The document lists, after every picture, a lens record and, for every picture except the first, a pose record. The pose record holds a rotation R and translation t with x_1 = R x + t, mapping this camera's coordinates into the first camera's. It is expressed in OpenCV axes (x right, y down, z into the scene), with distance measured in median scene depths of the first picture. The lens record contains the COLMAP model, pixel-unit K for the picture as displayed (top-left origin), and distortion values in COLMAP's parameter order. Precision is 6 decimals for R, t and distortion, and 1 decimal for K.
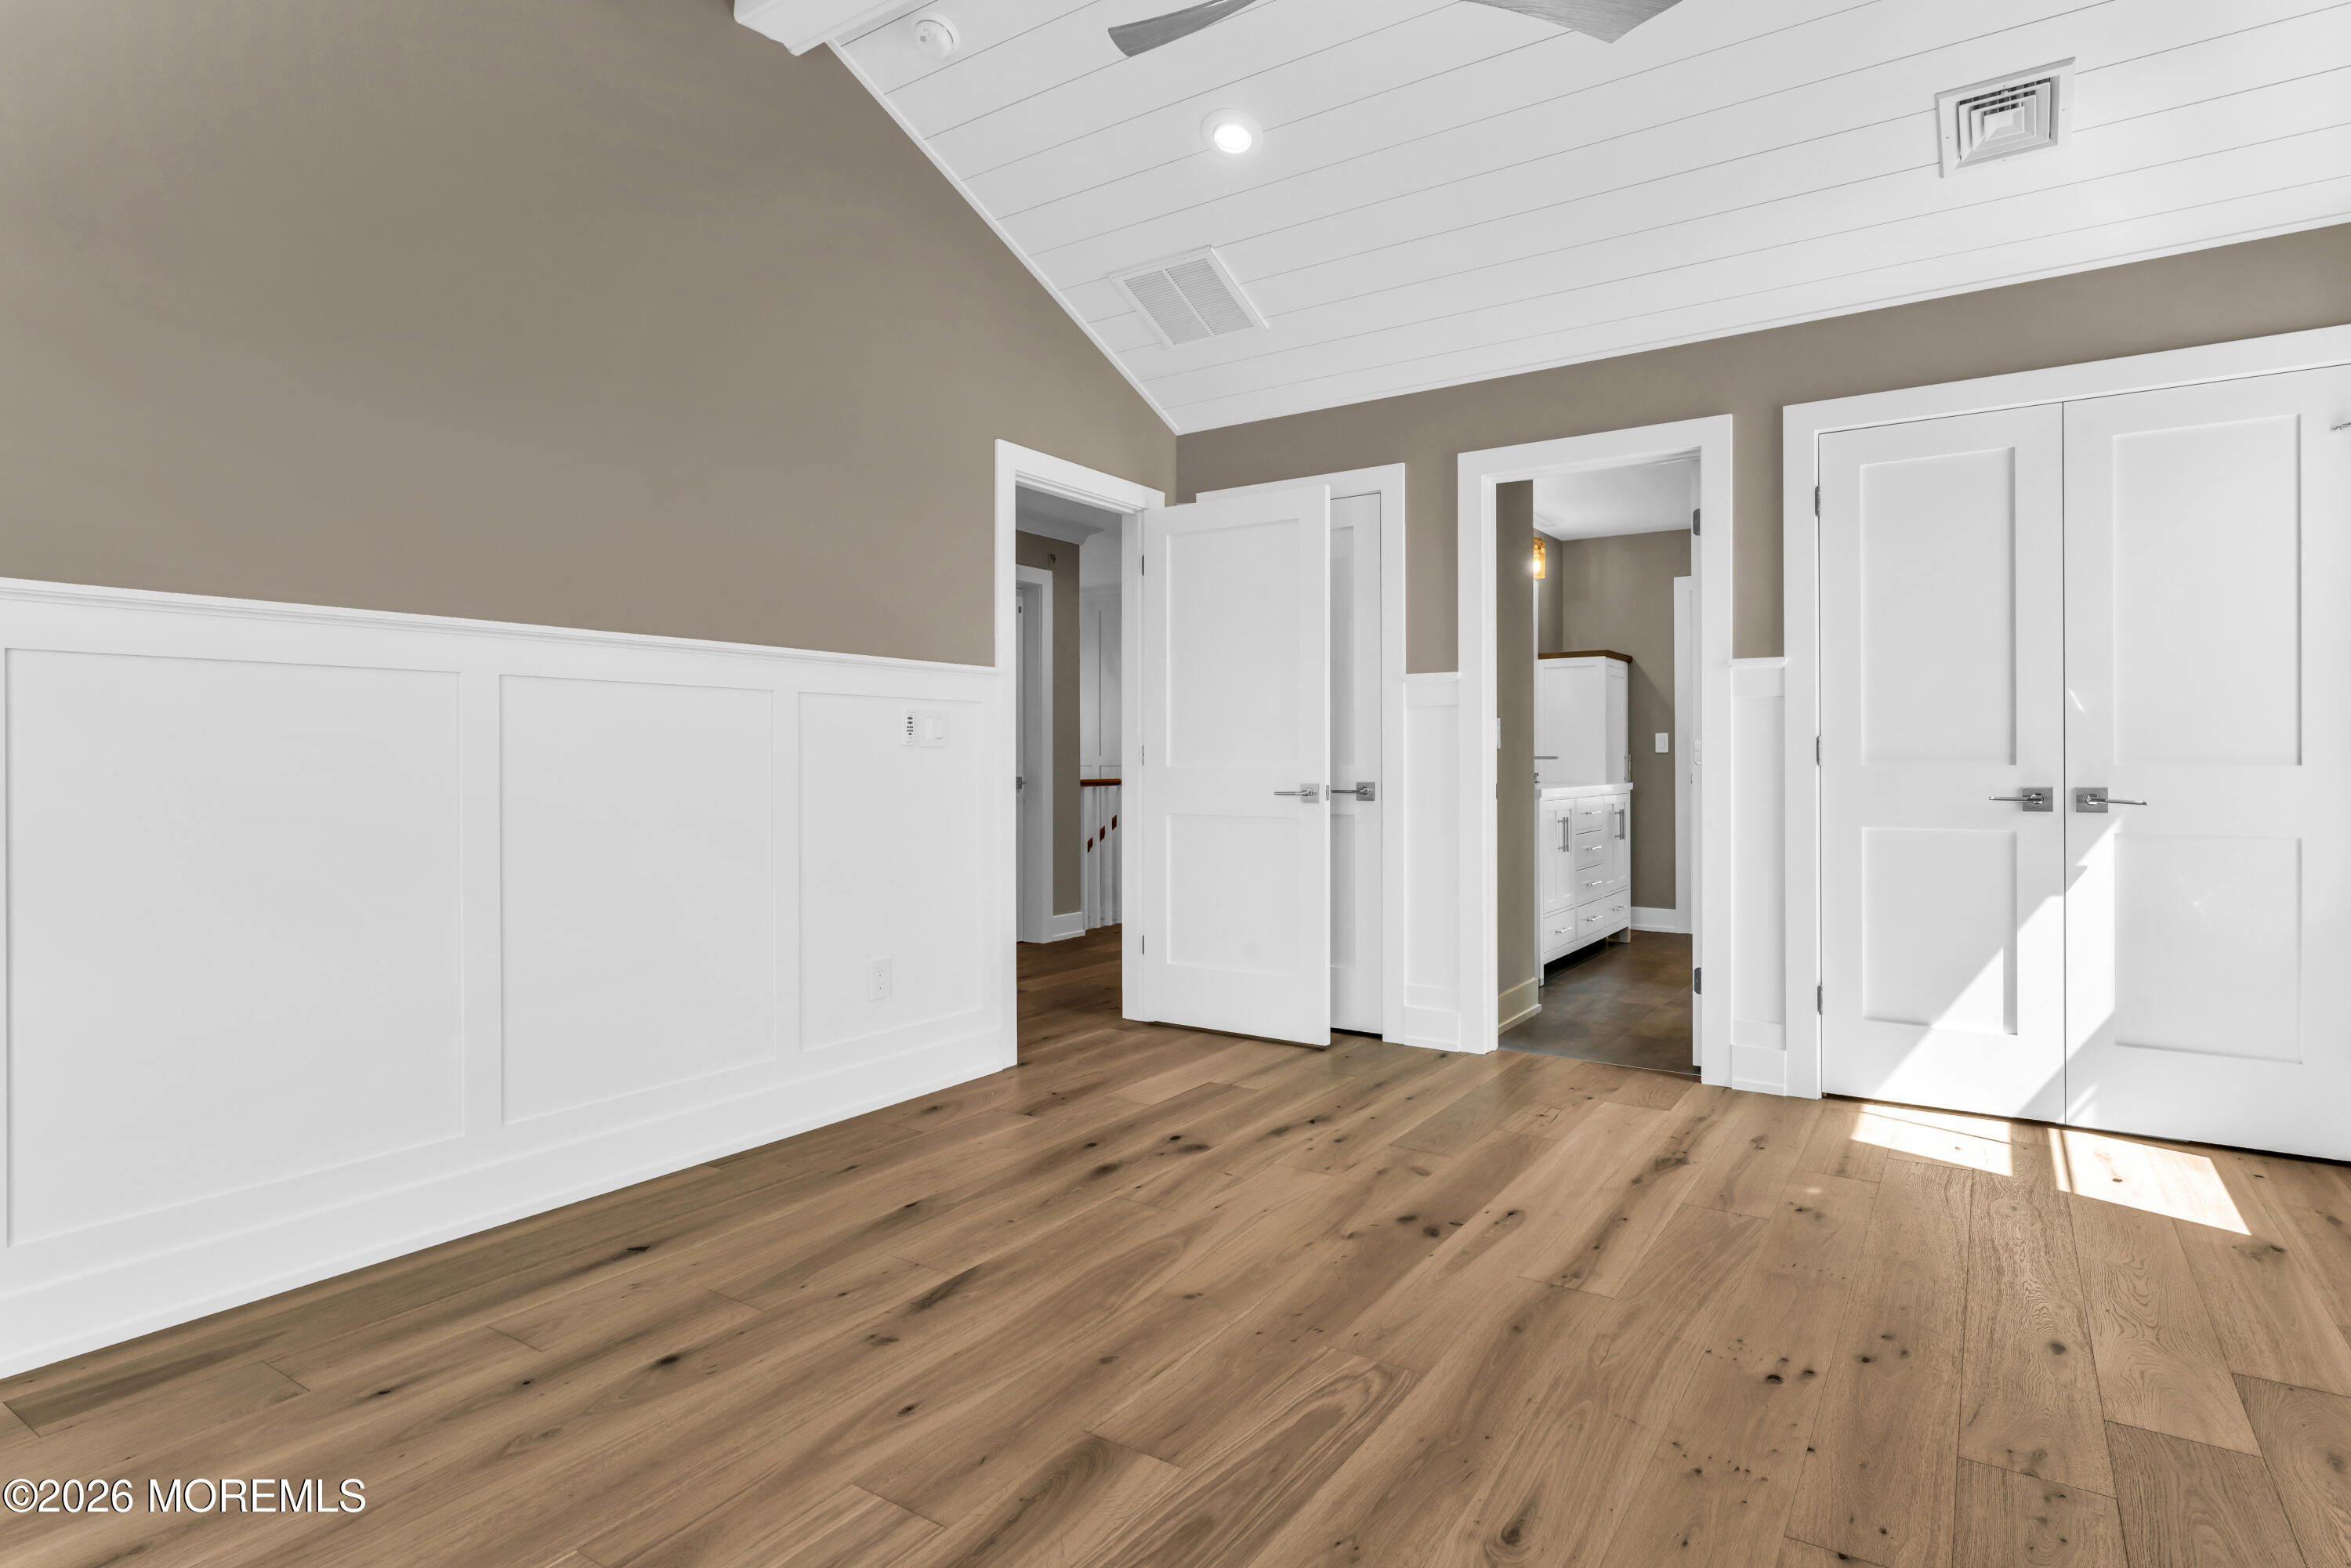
lens RADIAL K [[1194.4, 0, 1164.7], [0, 1194.4, 771.3], [0, 0, 1]] dist [-0.001993, -0.000941]
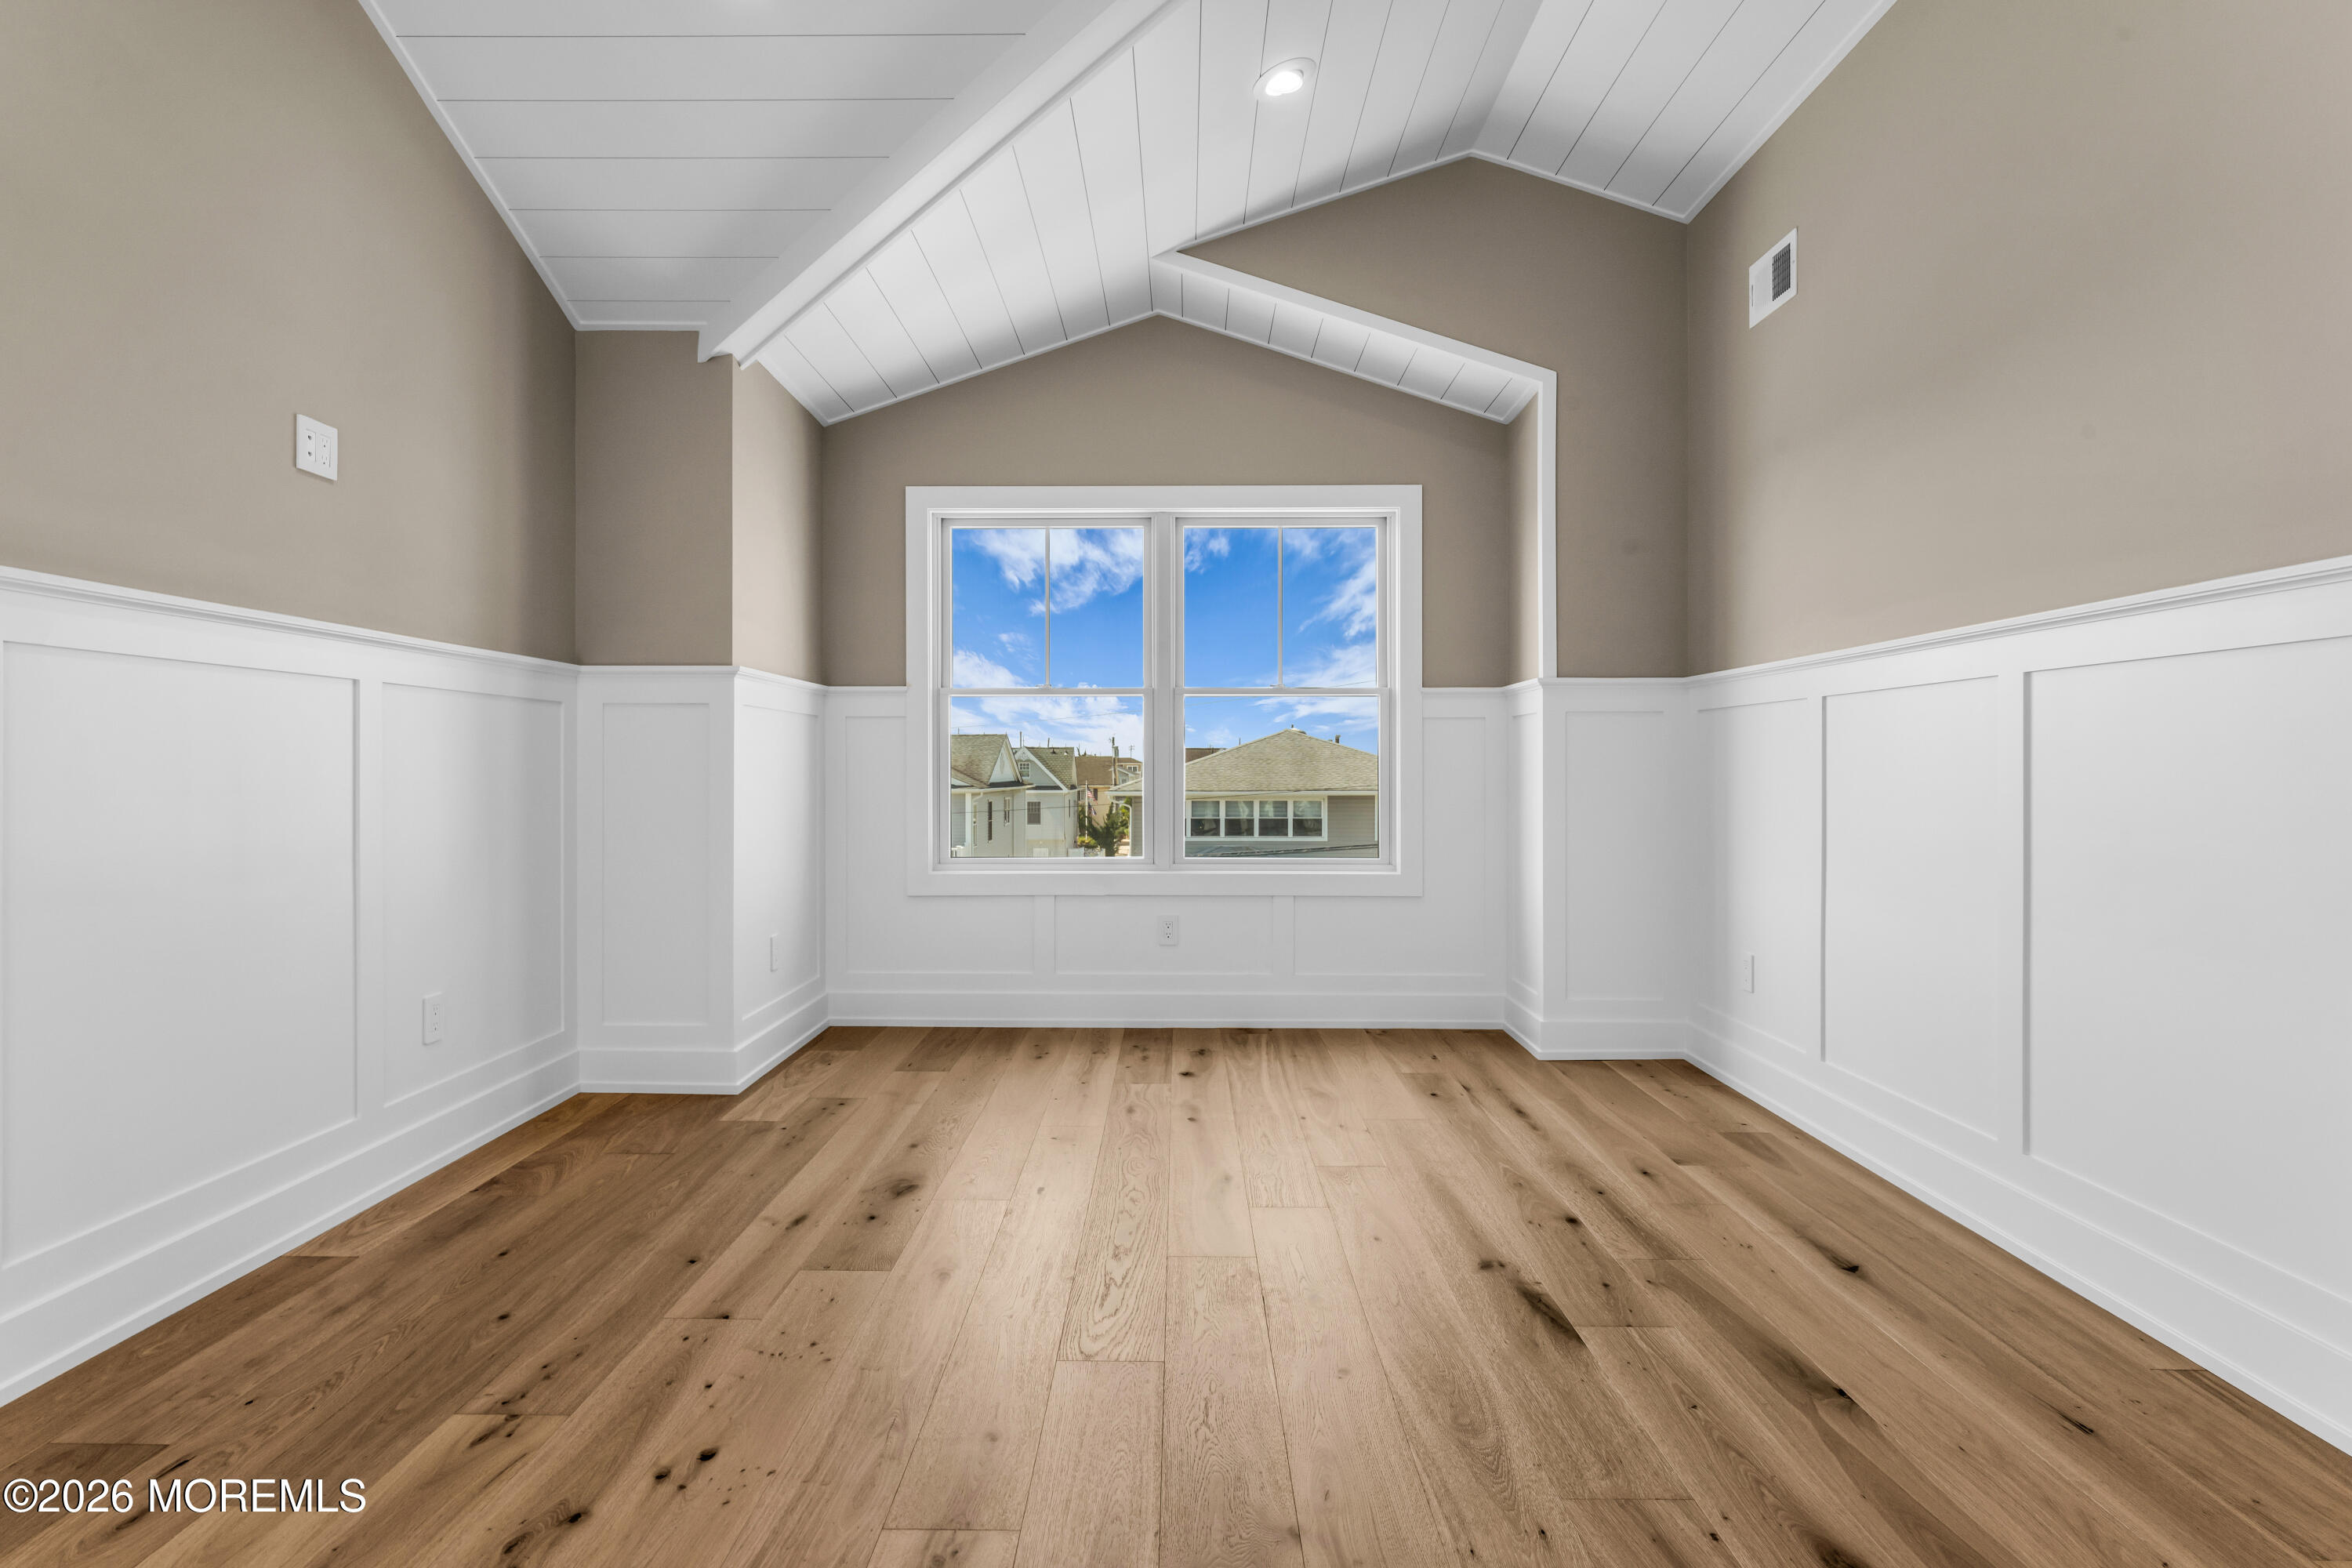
lens RADIAL K [[945.8, 0, 1174.7], [0, 945.8, 766.2], [0, 0, 1]] dist [0.000119, -0.000133]
pose [[-0.786512, -0.000347, -0.617575, 0.520132], [-0.004298, 0.999979, 0.004911, -0.016476], [0.617560, 0.006517, -0.786497, 1.372155]]
